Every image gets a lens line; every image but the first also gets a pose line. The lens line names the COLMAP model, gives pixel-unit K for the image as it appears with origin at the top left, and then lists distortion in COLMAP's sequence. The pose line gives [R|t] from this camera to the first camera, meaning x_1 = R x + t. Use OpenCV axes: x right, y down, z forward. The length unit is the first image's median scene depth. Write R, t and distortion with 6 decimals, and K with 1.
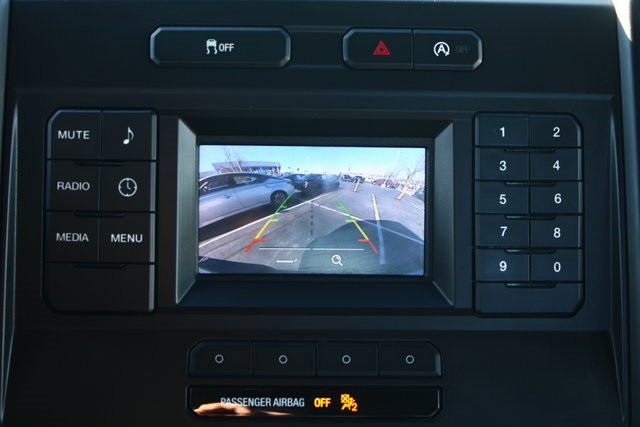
lens RADIAL K [[1233.3, 0, 320.5], [0, 1233.3, 212.2], [0, 0, 1]] dist [-0.004987, 0.000000]
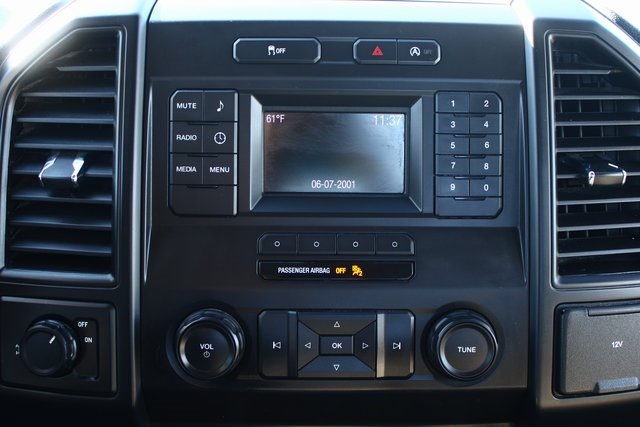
lens RADIAL K [[1058.1, 0, 320.6], [0, 1058.1, 215.5], [0, 0, 1]] dist [-0.041849, 0.000000]
pose [[0.999314, 0.000144, -0.037044, 0.026499], [0.002889, 0.996645, 0.081800, -0.032660], [0.036931, -0.081851, 0.995960, -0.385480]]
